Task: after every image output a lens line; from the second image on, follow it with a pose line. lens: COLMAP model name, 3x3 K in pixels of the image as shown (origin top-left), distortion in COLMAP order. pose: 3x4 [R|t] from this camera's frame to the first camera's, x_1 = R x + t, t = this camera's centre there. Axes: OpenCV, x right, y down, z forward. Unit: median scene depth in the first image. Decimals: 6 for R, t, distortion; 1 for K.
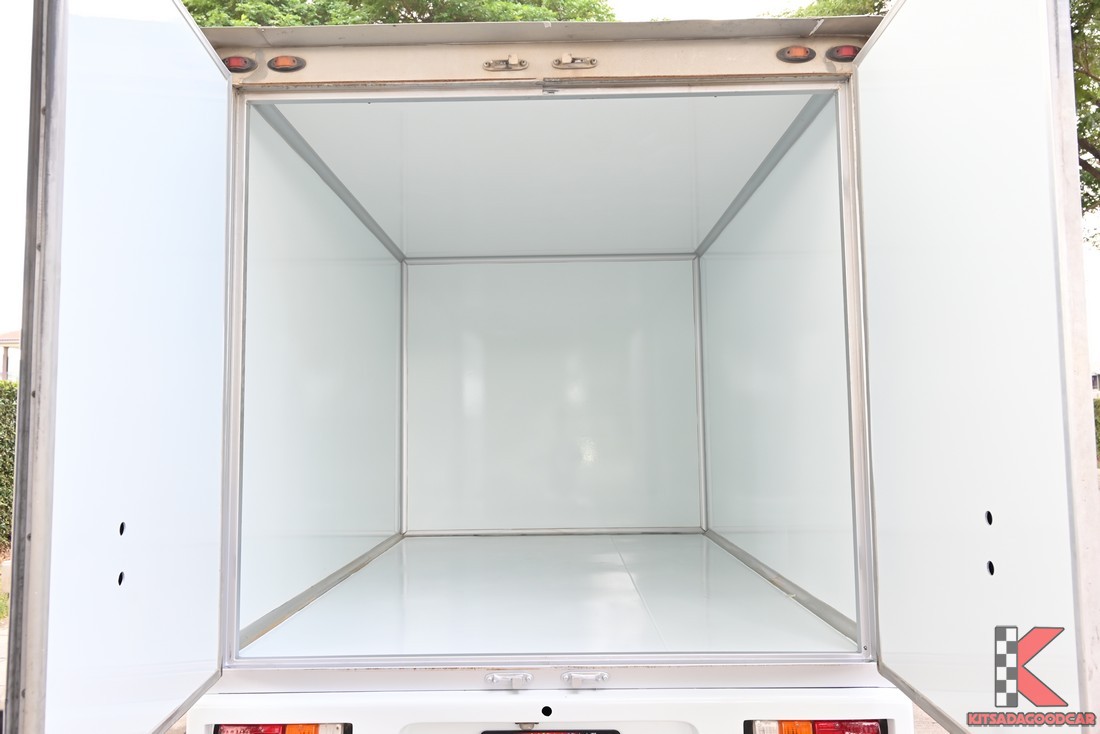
lens RADIAL K [[795.4, 0, 550.0], [0, 795.4, 367.0], [0, 0, 1]] dist [-0.001710, -0.000668]
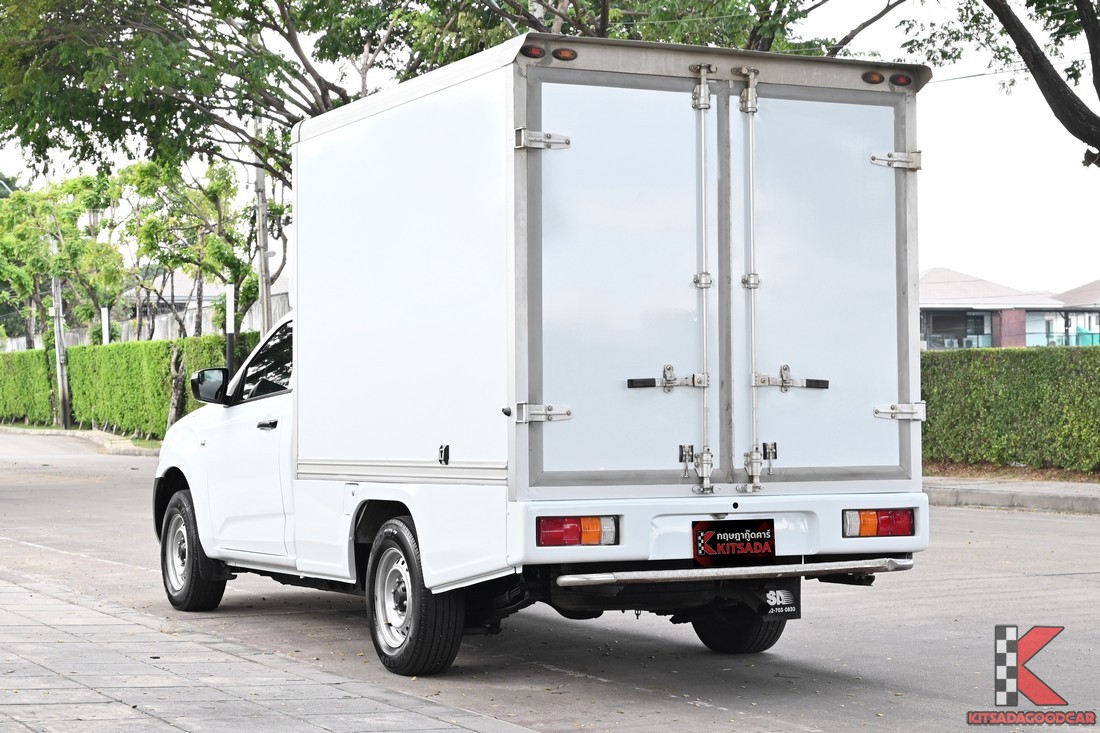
lens RADIAL K [[2209.3, 0, 550.0], [0, 2209.3, 366.5], [0, 0, 1]] dist [0.028939, -0.104558]
pose [[0.892930, 0.020820, 0.449714, -2.073081], [-0.039463, 0.998705, 0.032119, 0.035876], [-0.448463, -0.046427, 0.892595, -2.437192]]
